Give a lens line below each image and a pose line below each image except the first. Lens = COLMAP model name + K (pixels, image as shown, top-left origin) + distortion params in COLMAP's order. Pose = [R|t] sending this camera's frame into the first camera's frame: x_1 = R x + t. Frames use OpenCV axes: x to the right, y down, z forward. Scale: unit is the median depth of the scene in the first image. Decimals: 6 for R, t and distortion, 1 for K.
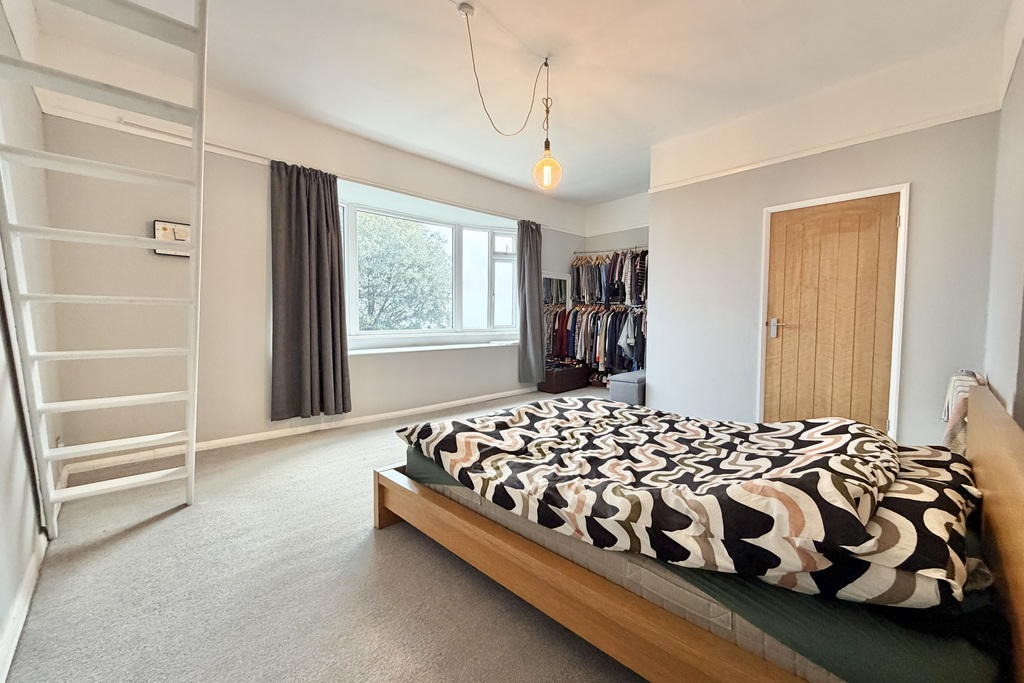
lens RADIAL K [[407.2, 0, 509.5], [0, 407.2, 341.2], [0, 0, 1]] dist [-0.000089, 0.000178]
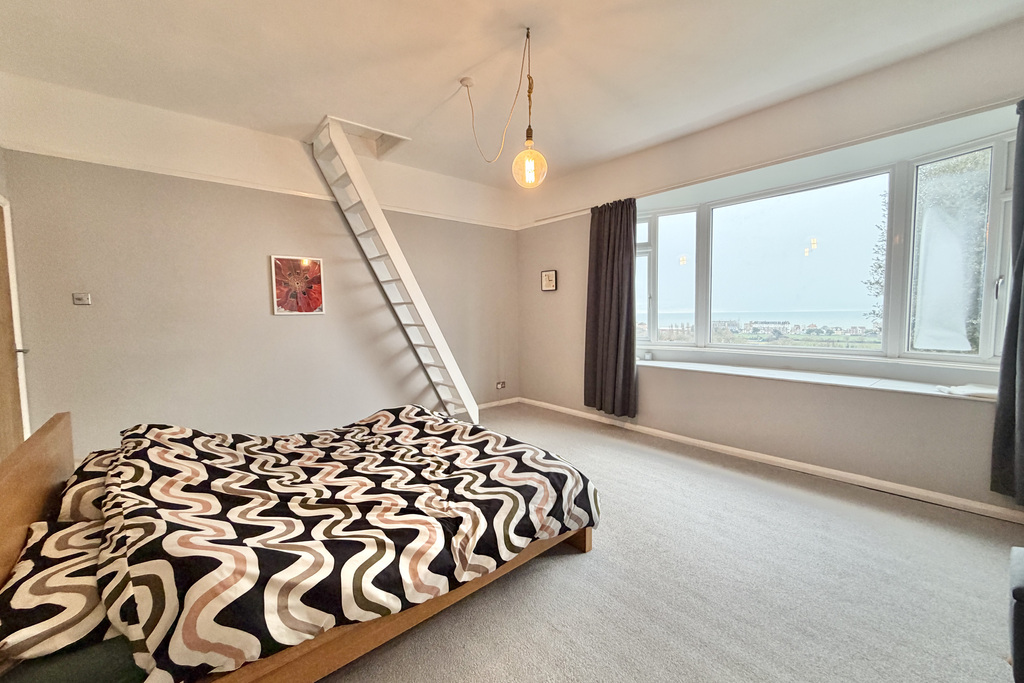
lens RADIAL K [[407.2, 0, 509.5], [0, 407.2, 341.2], [0, 0, 1]] dist [-0.000089, 0.000178]
pose [[-0.055219, 0.066031, -0.996288, 0.690506], [-0.046004, 0.996583, 0.068600, -0.085300], [0.997414, 0.049621, -0.051993, 0.740812]]
